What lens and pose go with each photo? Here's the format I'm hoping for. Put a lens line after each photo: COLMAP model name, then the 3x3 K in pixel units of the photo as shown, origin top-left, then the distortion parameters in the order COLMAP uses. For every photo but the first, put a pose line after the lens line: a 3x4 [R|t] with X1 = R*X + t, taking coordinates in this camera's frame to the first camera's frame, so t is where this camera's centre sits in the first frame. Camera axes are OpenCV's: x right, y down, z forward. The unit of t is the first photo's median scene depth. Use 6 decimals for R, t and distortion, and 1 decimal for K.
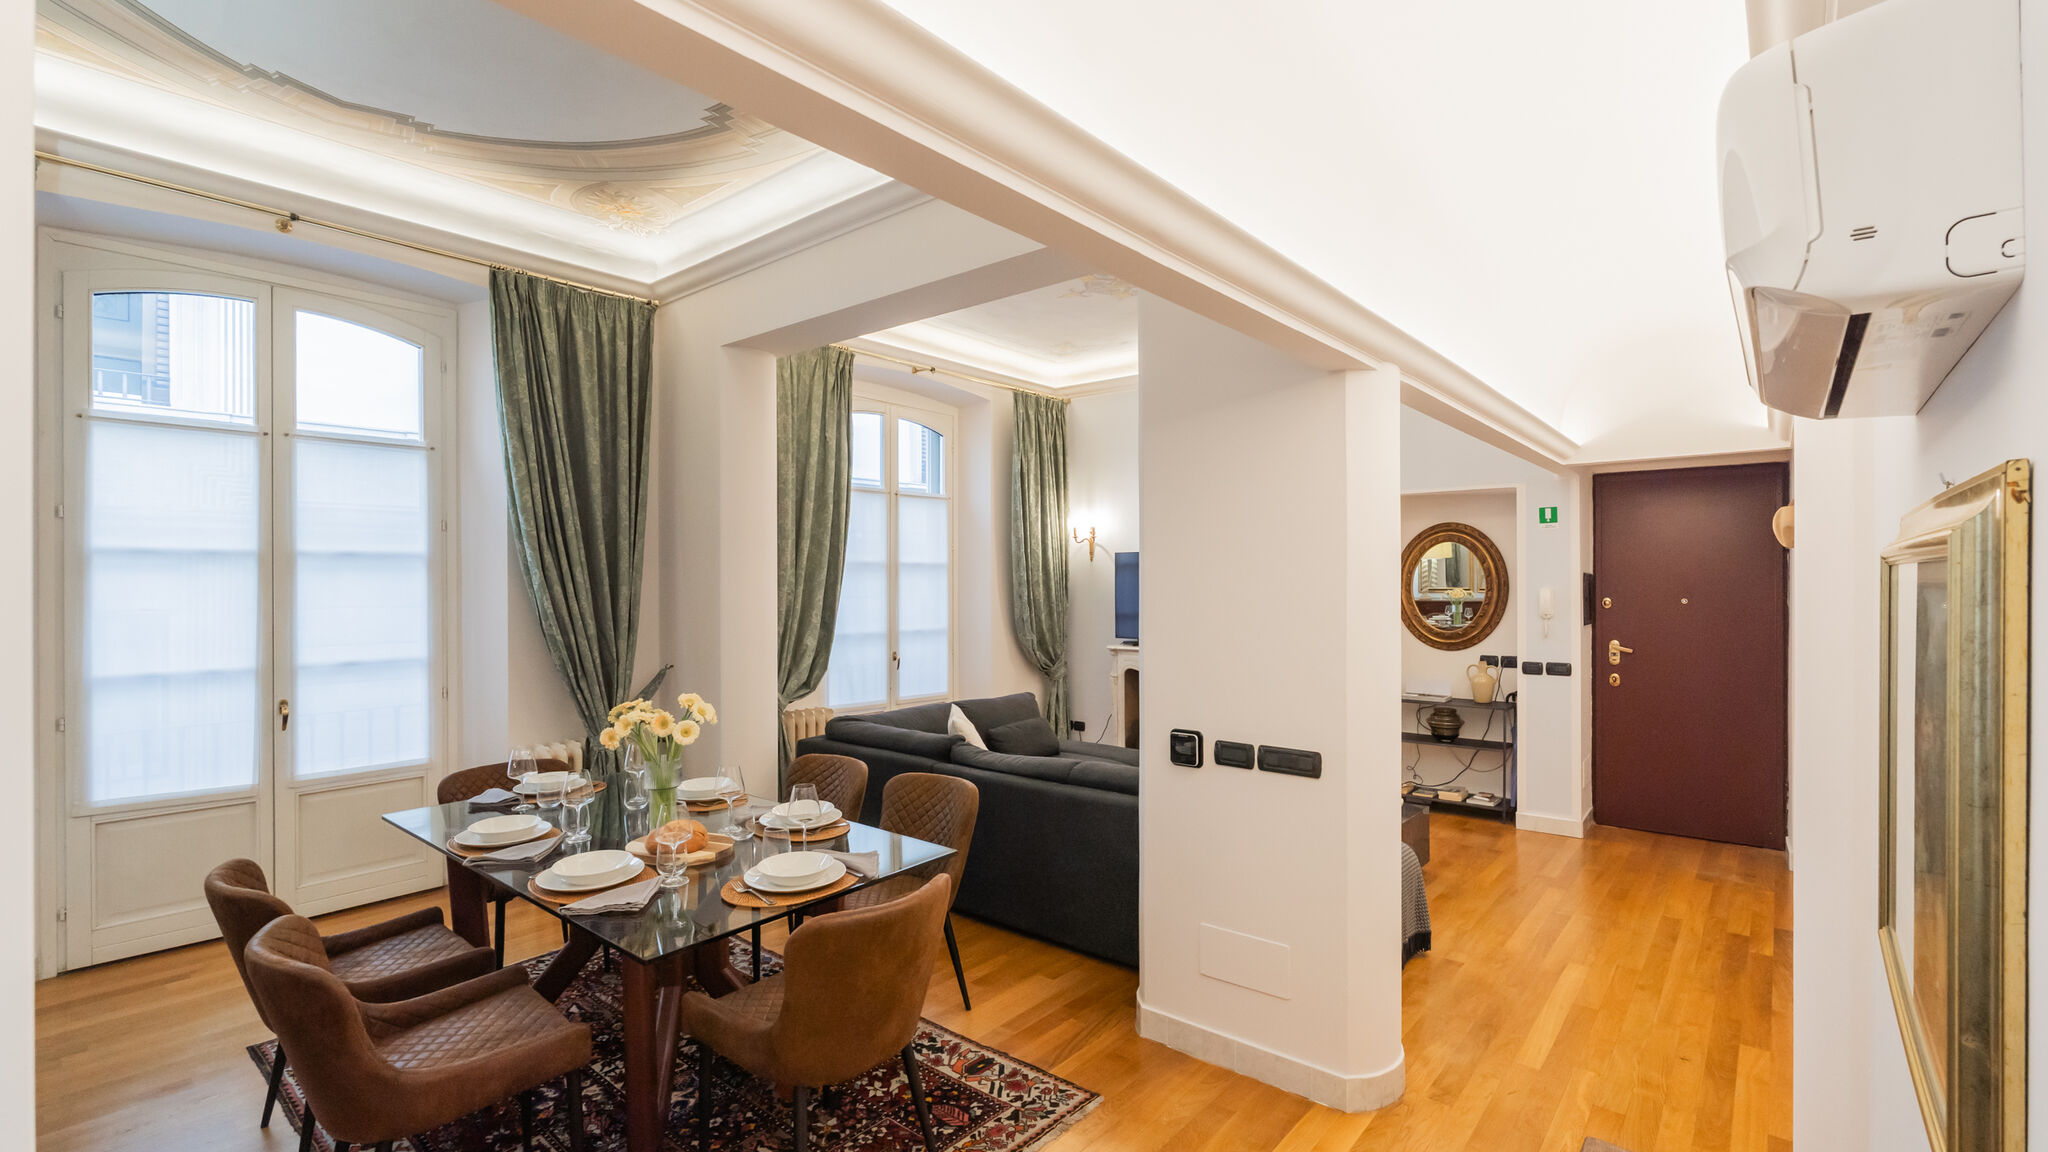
lens RADIAL K [[927.8, 0, 1039.3], [0, 927.8, 579.0], [0, 0, 1]] dist [-0.007056, 0.001215]
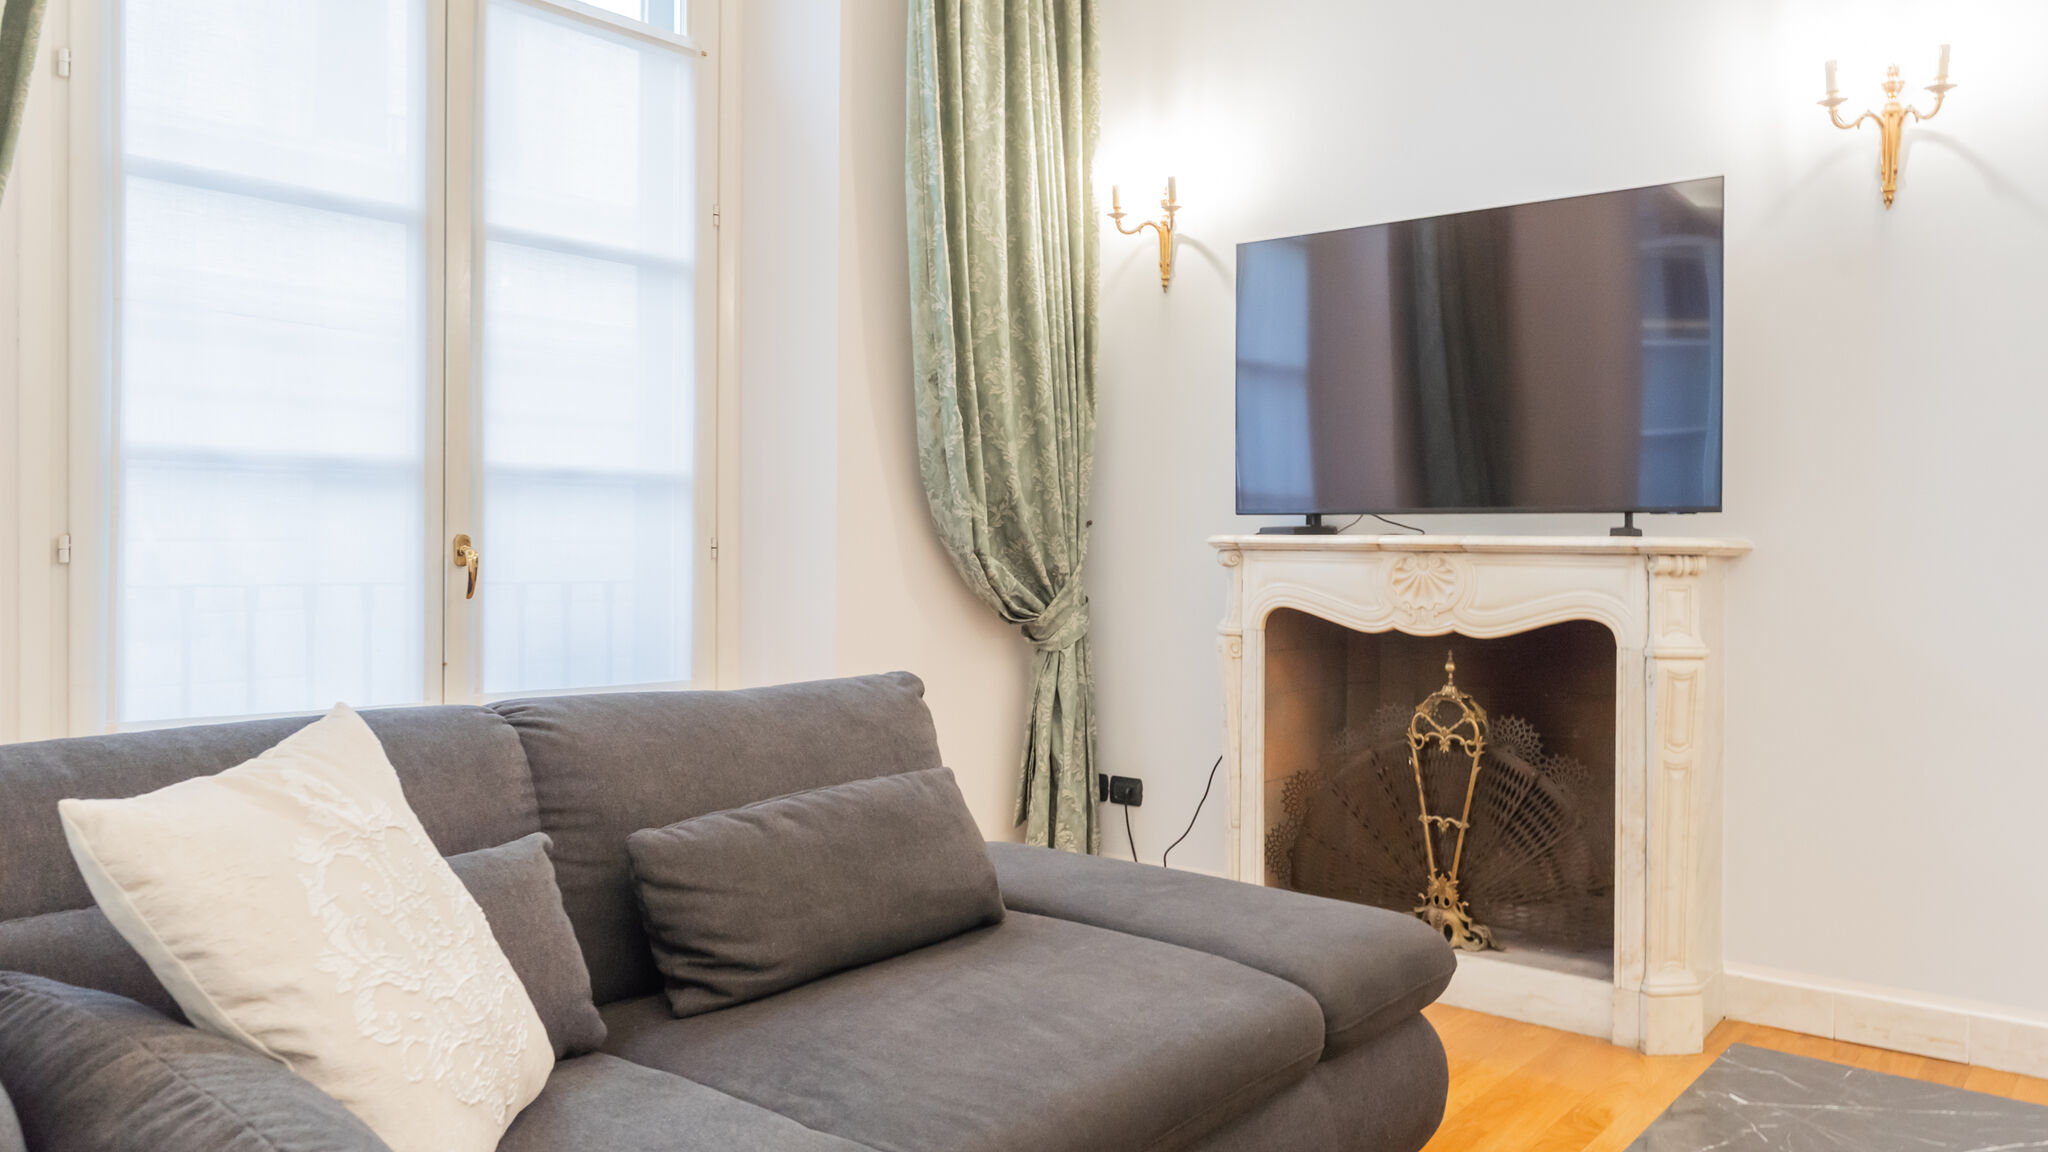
lens RADIAL K [[1389.0, 0, 1196.9], [0, 1389.0, 536.8], [0, 0, 1]] dist [0.001170, 0.000021]
pose [[0.998393, 0.009888, 0.055809, 0.066717], [-0.009456, 0.999923, -0.008002, 0.117971], [-0.055884, 0.007461, 0.998409, 0.829683]]
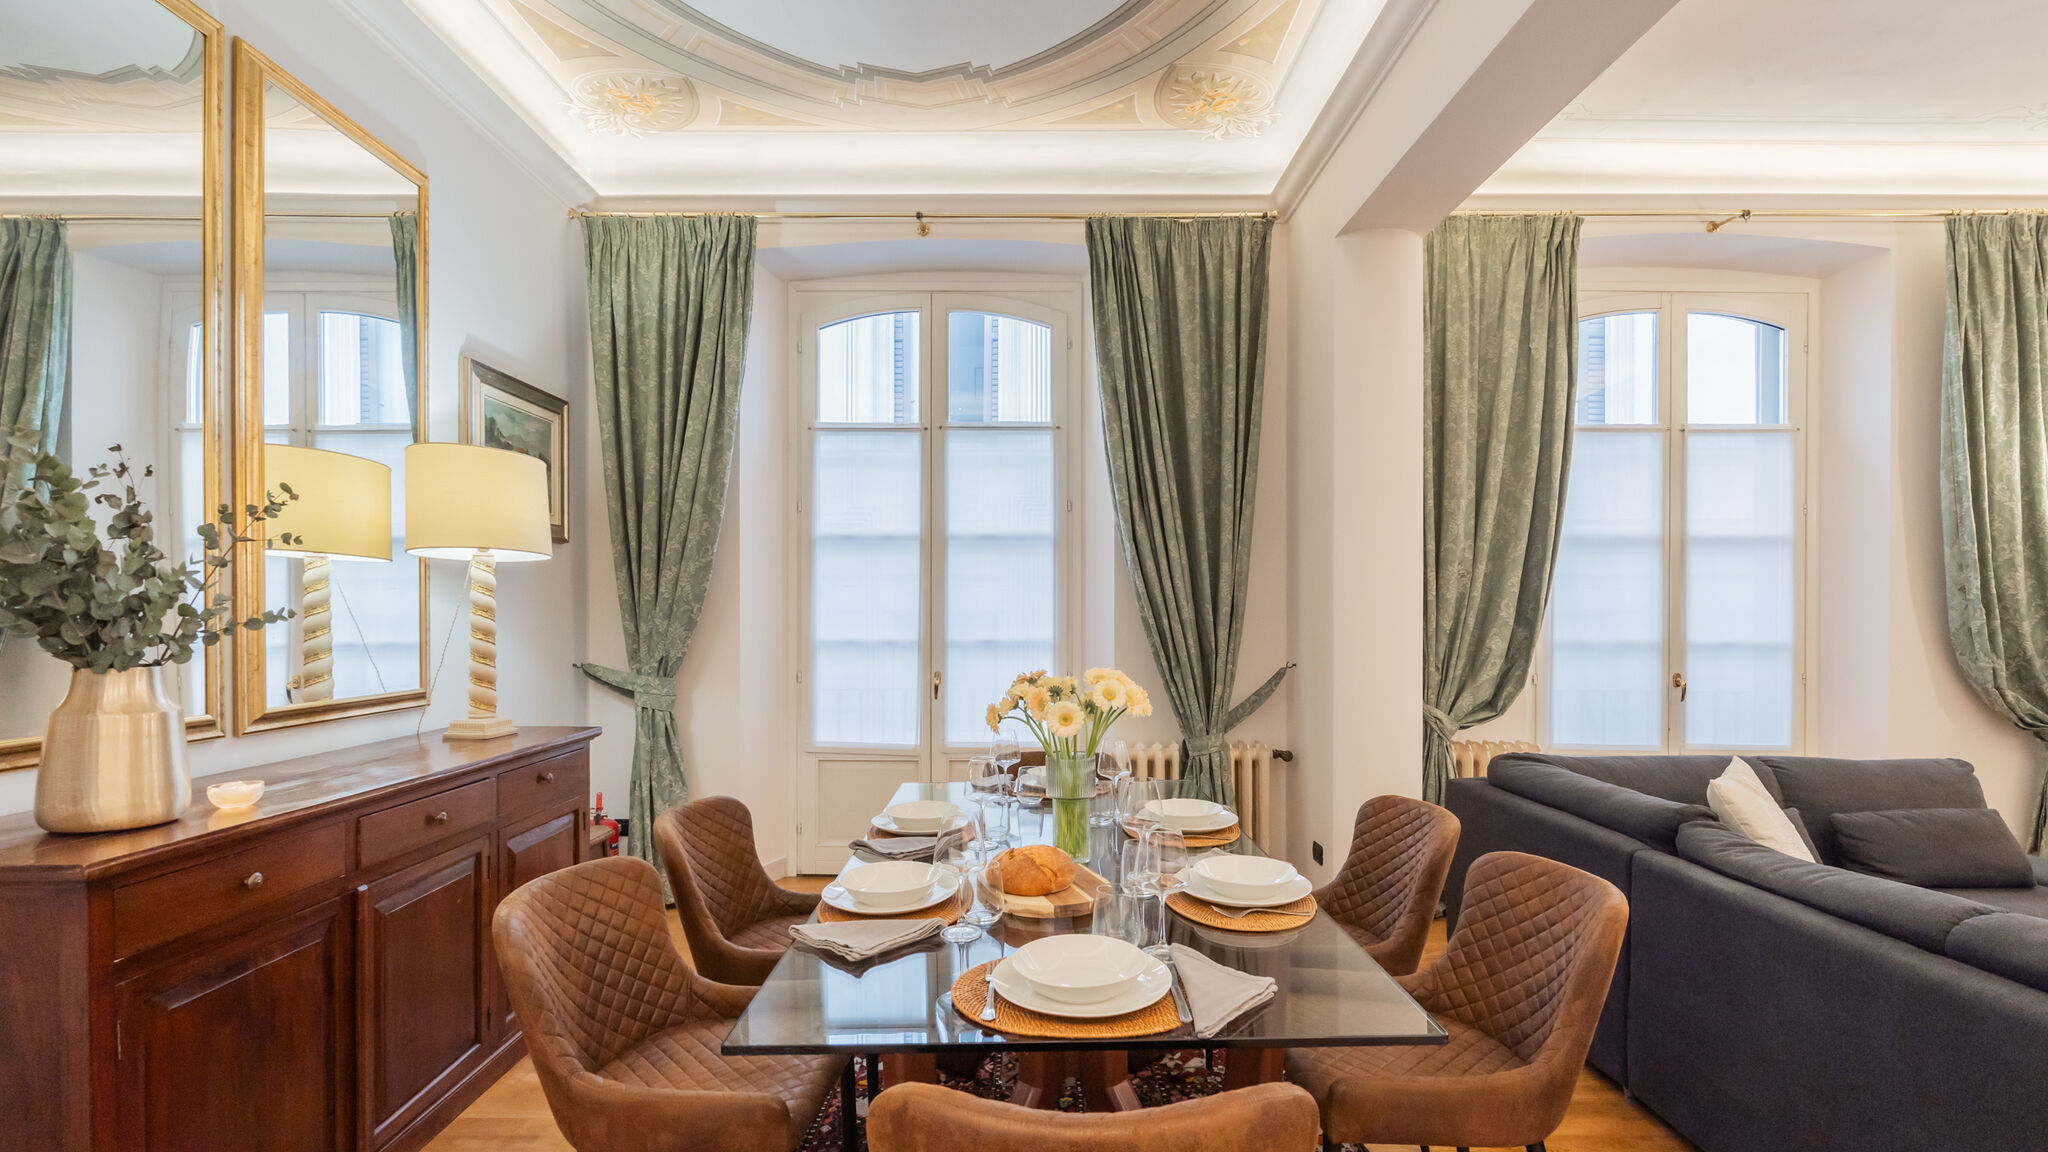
lens RADIAL K [[927.8, 0, 1006.7], [0, 927.8, 617.4], [0, 0, 1]] dist [-0.007056, 0.001215]
pose [[0.629080, 0.007125, -0.777308, 0.075837], [-0.003765, 0.999974, 0.006118, 0.054269], [0.777331, -0.000922, 0.629091, 0.337247]]
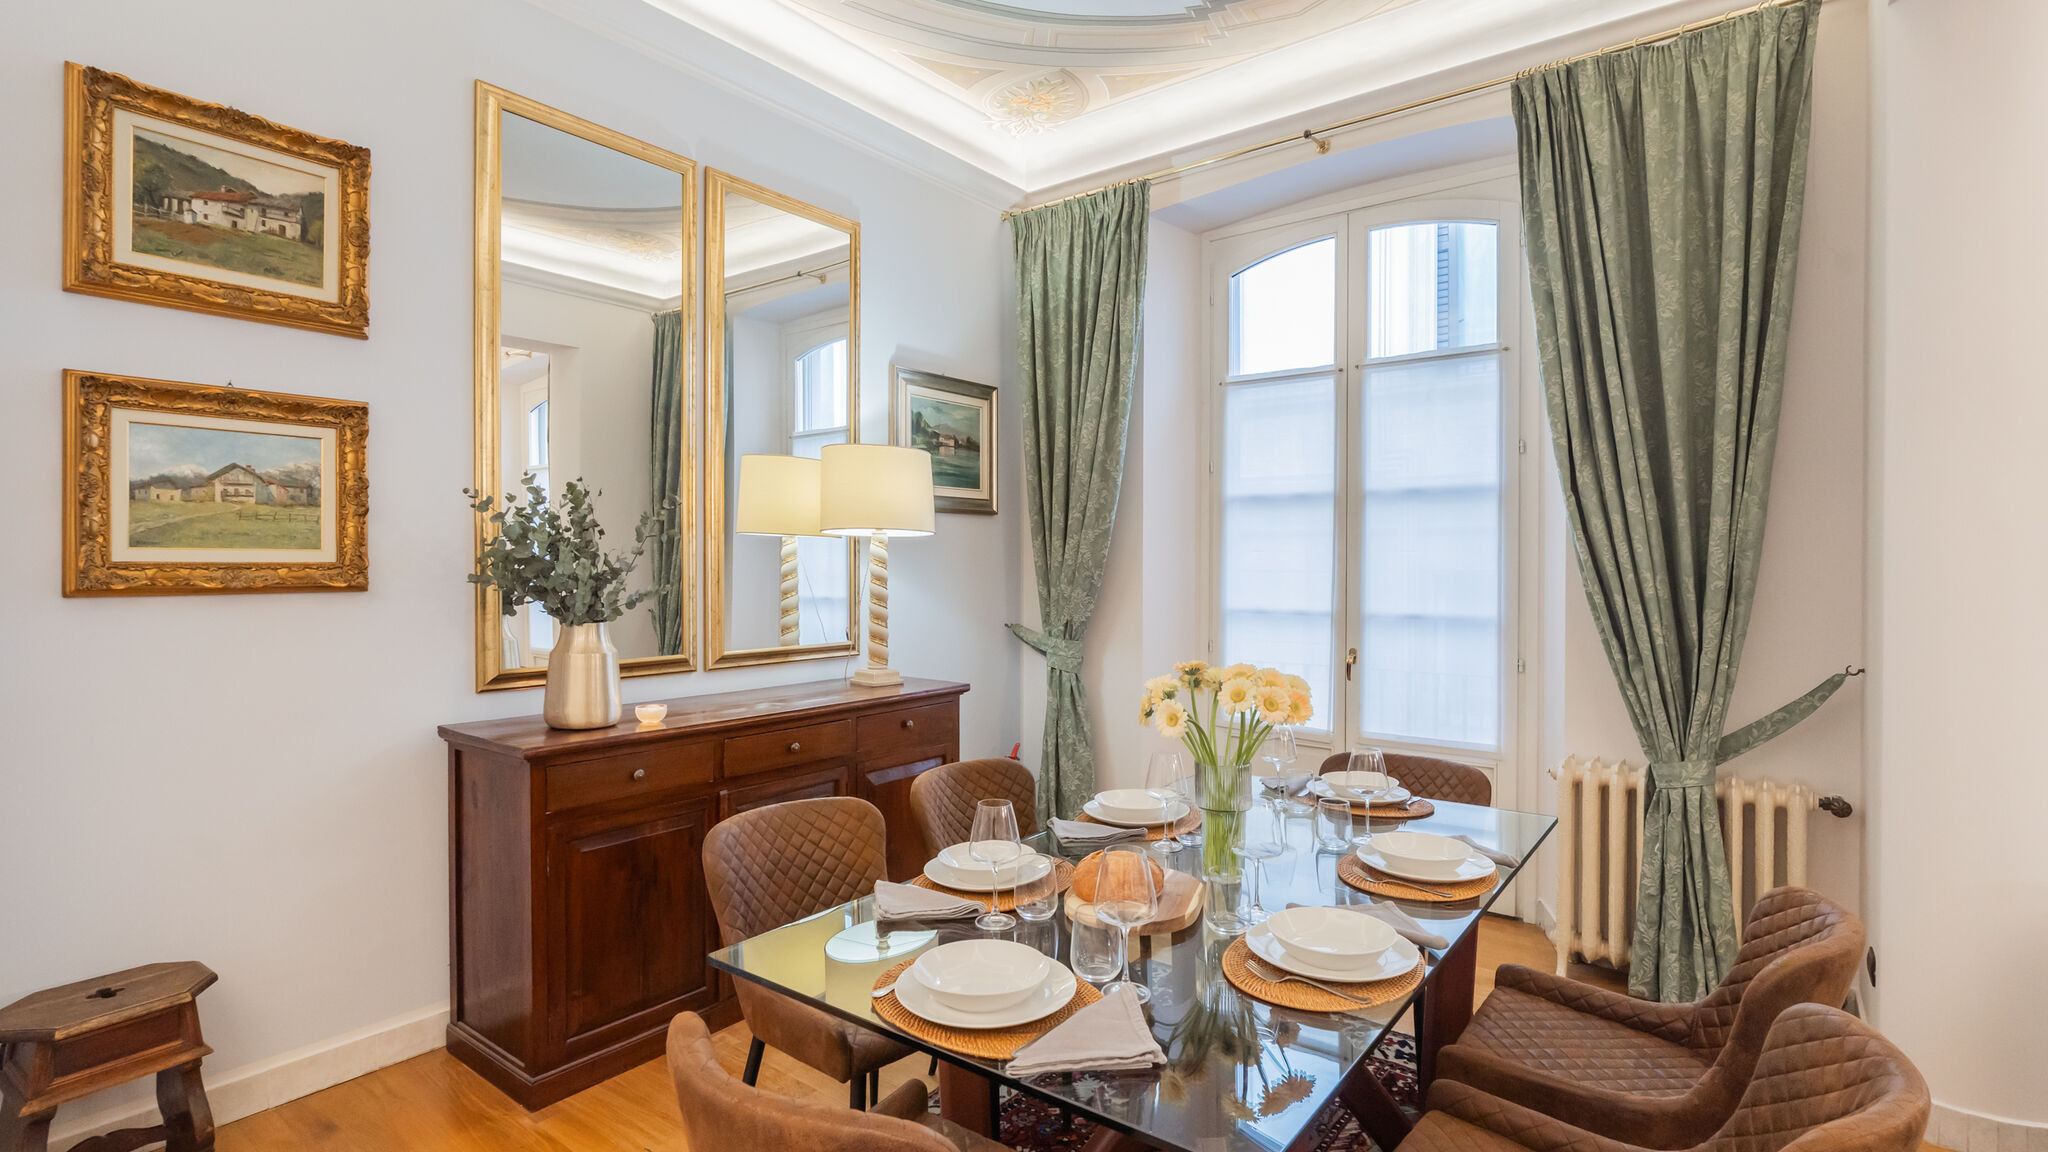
lens RADIAL K [[993.7, 0, 970.3], [0, 993.7, 563.4], [0, 0, 1]] dist [-0.004450, 0.000957]
pose [[-0.011269, 0.006197, -0.999917, 0.180910], [-0.002507, 0.999977, 0.006226, 0.034956], [0.999933, 0.002577, -0.011253, 0.558272]]
